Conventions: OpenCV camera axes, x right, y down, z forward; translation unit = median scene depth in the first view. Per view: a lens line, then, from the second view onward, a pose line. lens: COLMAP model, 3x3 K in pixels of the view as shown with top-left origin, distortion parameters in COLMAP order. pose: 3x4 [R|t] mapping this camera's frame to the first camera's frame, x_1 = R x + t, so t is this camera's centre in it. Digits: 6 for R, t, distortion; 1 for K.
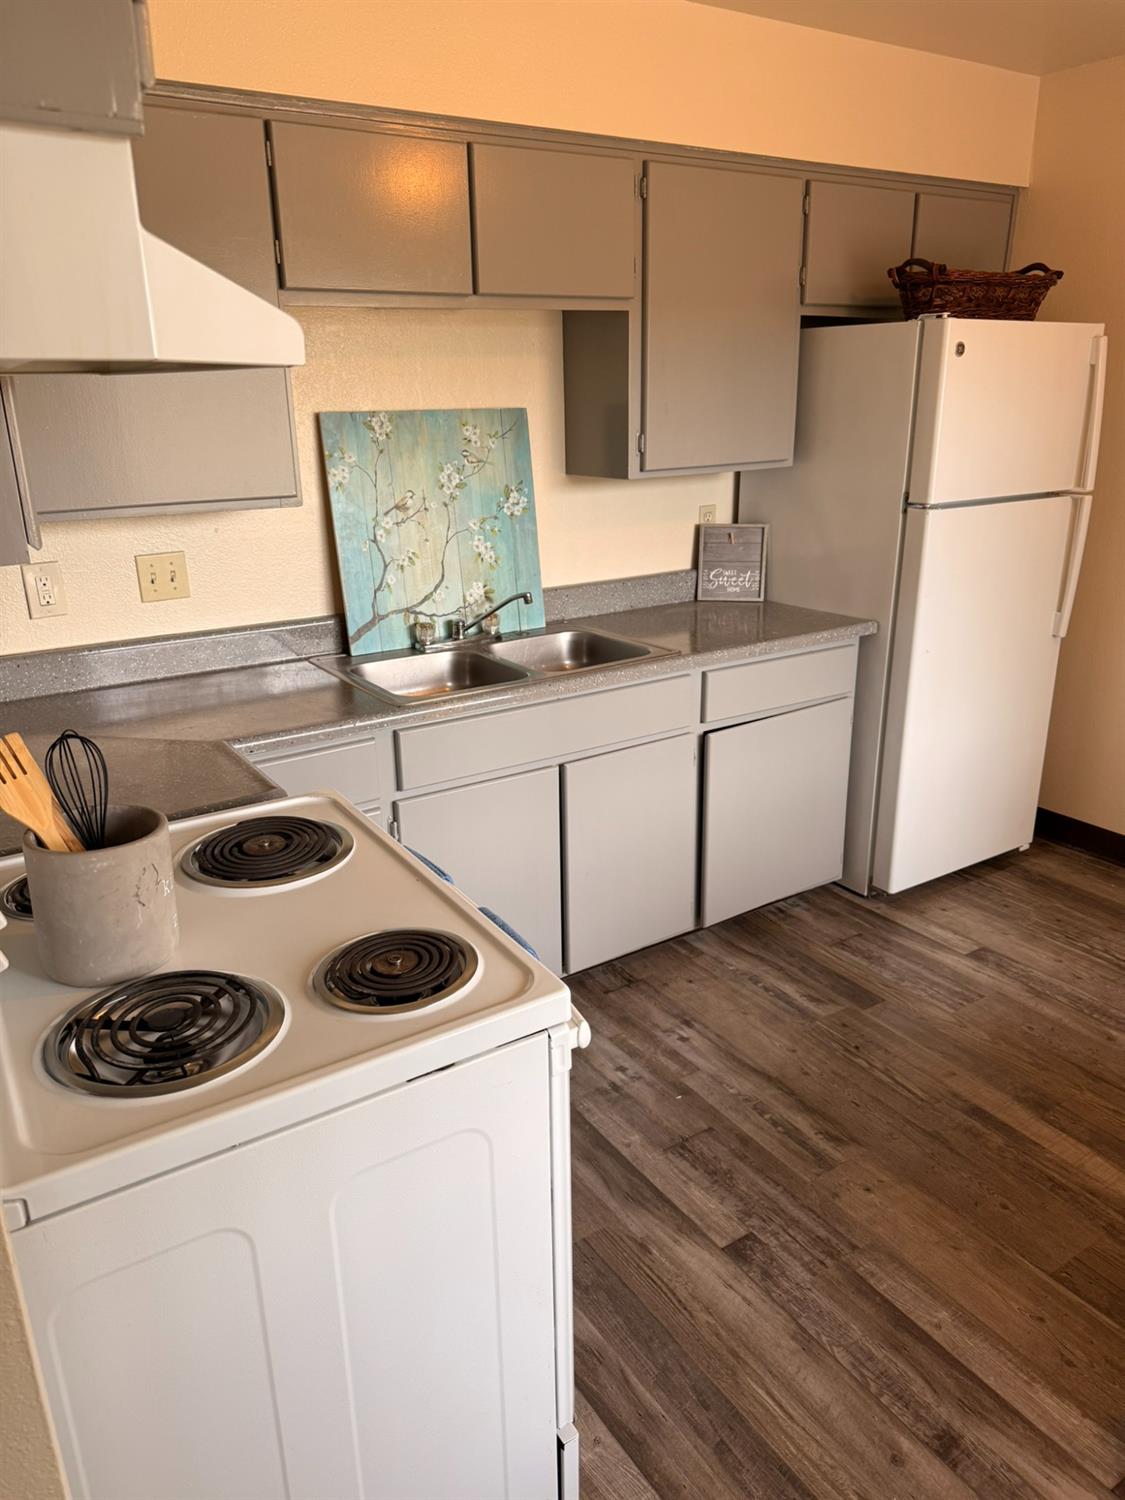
lens RADIAL K [[1058.5, 0, 549.6], [0, 1058.5, 754.7], [0, 0, 1]] dist [0.044899, -0.012083]
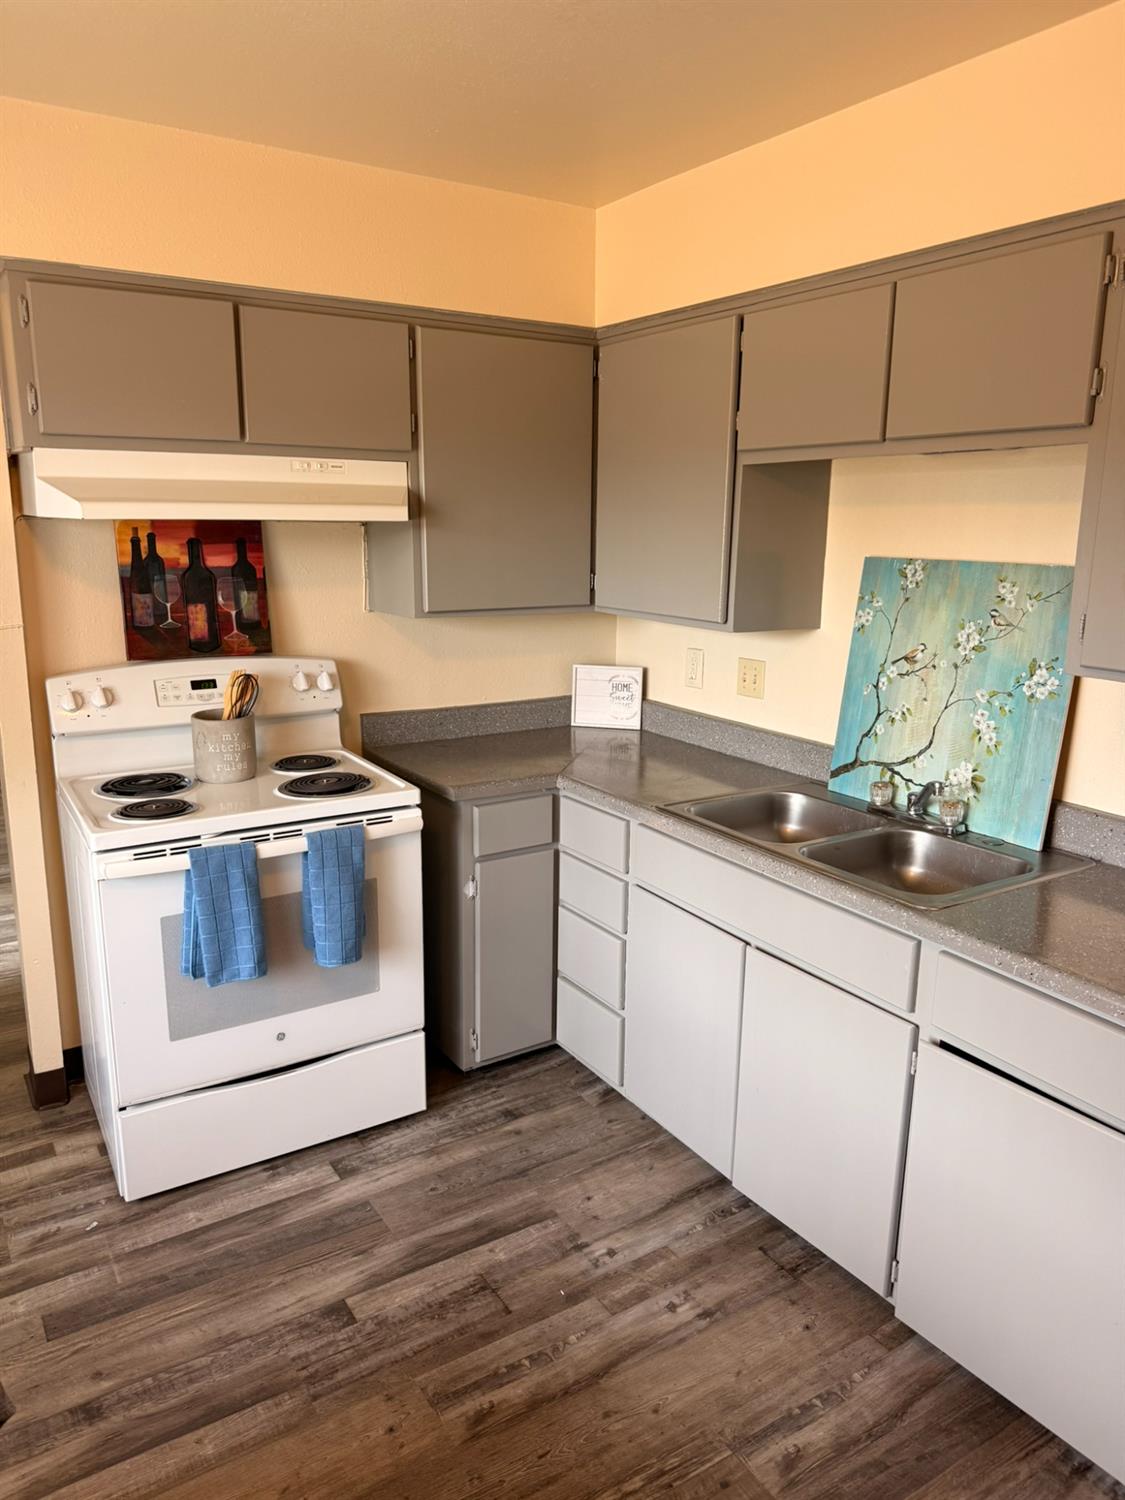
lens RADIAL K [[1058.5, 0, 549.3], [0, 1058.5, 742.3], [0, 0, 1]] dist [0.044899, -0.012083]
pose [[-0.003450, 0.215826, -0.976426, 0.837518], [-0.348579, 0.914929, 0.203464, -0.262895], [0.937273, 0.341064, 0.072075, 0.708988]]
